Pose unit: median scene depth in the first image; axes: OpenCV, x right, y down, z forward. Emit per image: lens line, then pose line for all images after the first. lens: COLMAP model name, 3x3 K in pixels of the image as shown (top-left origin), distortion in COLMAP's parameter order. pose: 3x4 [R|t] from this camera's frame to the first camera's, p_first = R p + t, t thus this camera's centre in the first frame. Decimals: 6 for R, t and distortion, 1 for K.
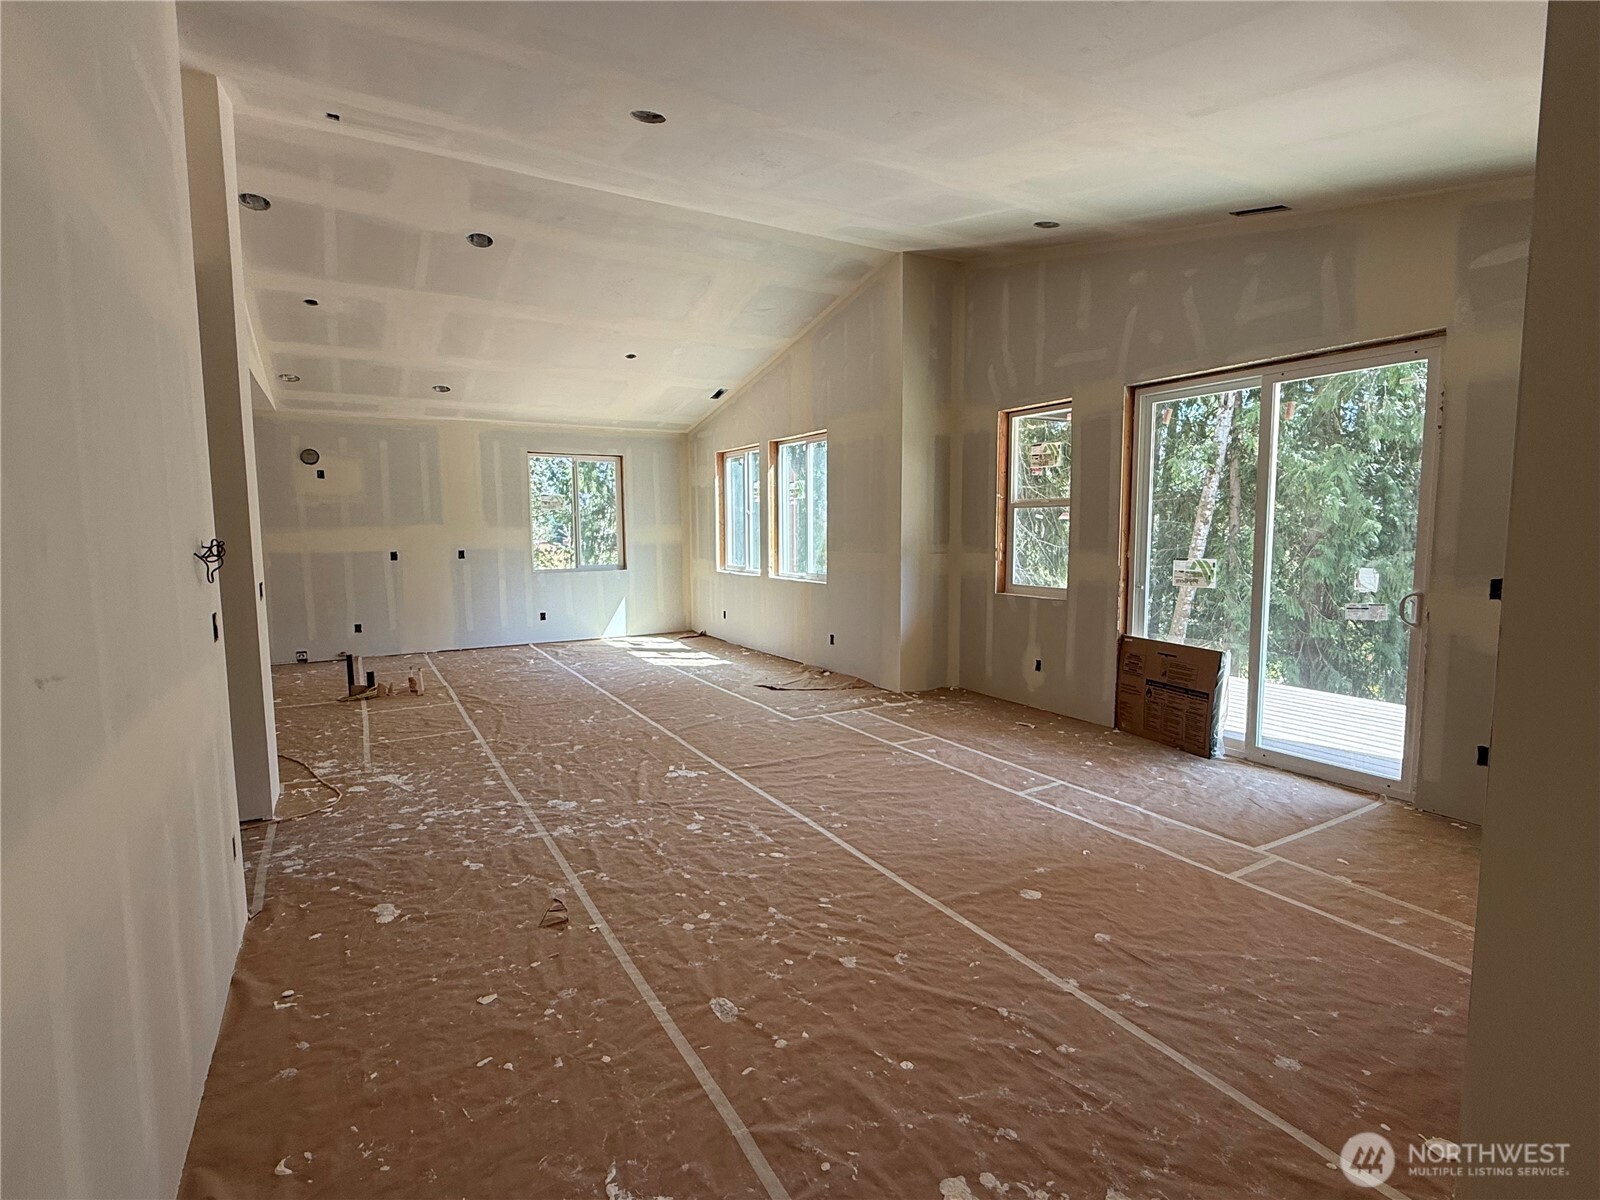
lens RADIAL K [[769.6, 0, 804.8], [0, 769.6, 600.4], [0, 0, 1]] dist [-0.000730, -0.000666]
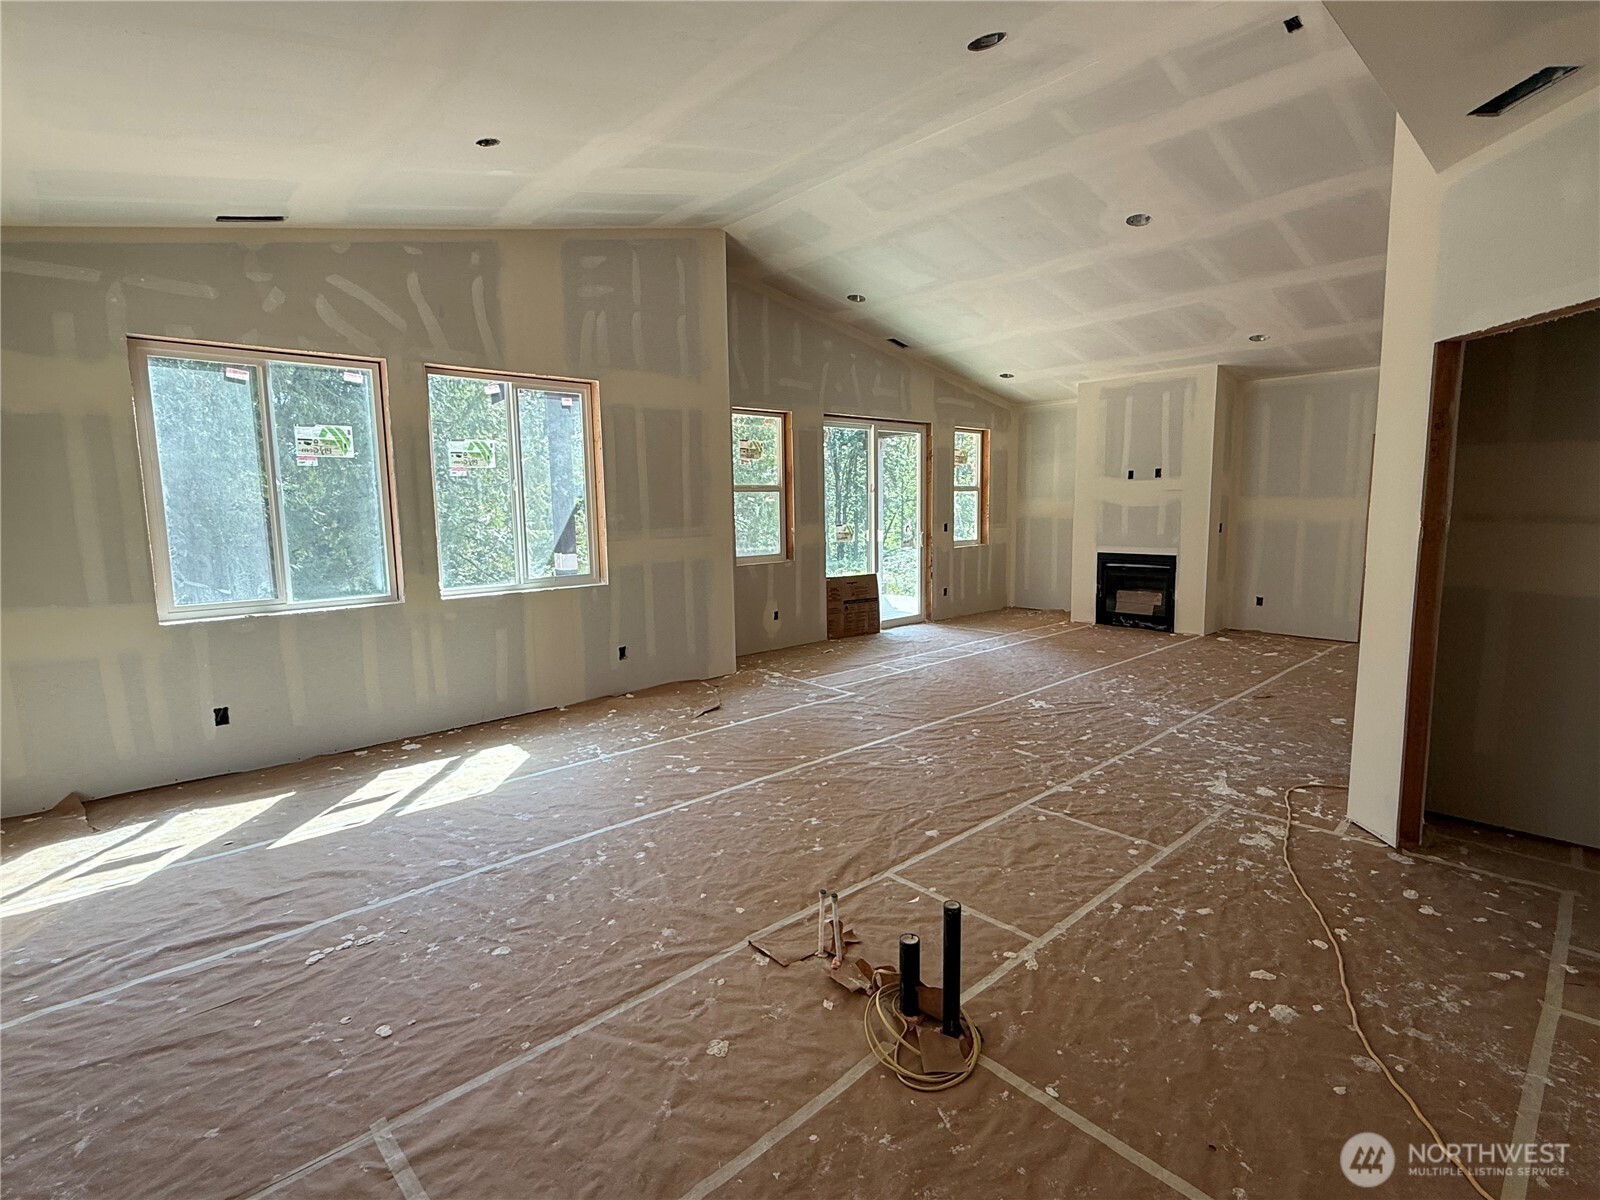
lens RADIAL K [[769.6, 0, 797.8], [0, 769.6, 603.2], [0, 0, 1]] dist [-0.000730, -0.000666]
pose [[-0.201386, -0.116221, 0.972593, -1.006154], [0.112666, 0.983597, 0.140865, -0.119233], [-0.973011, 0.137946, -0.184989, 1.273170]]
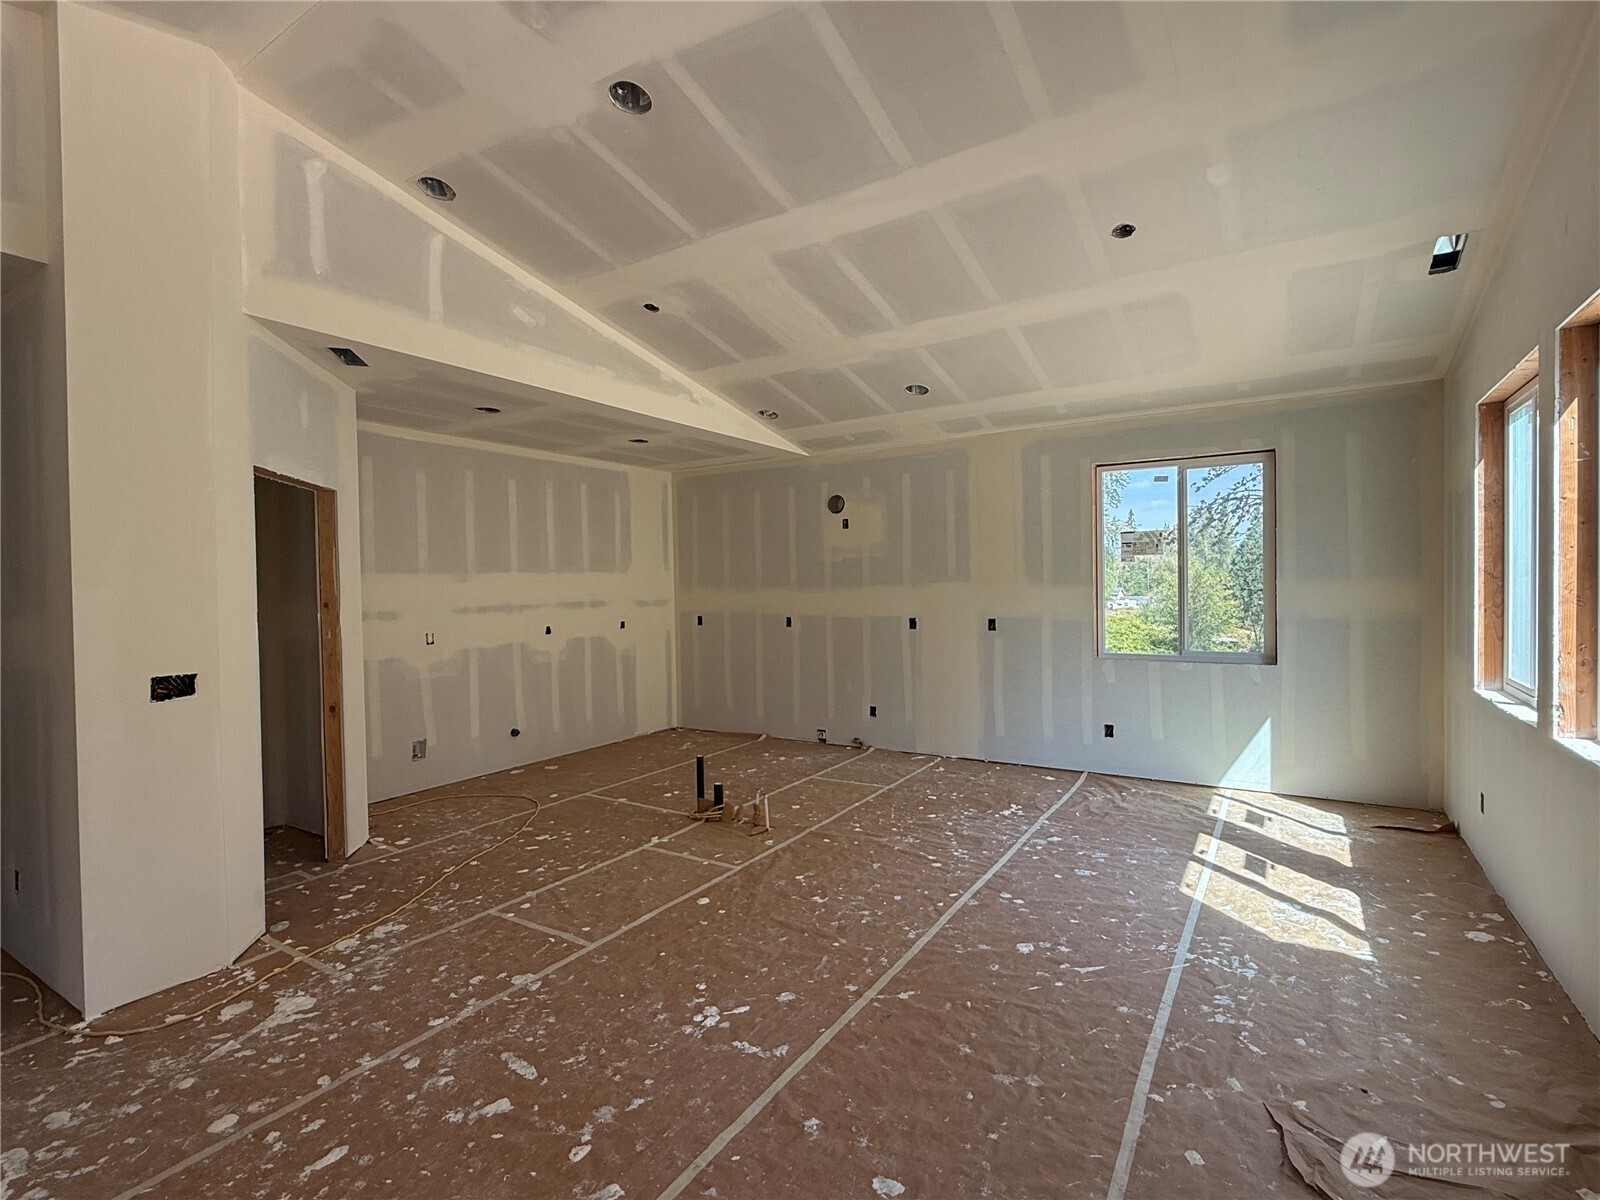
lens RADIAL K [[769.6, 0, 805.3], [0, 769.6, 598.8], [0, 0, 1]] dist [-0.000730, -0.000666]
pose [[0.459946, 0.016077, -0.887801, 0.148422], [-0.075314, 0.996939, -0.020965, -0.088706], [0.884747, 0.076506, 0.459749, 0.842827]]
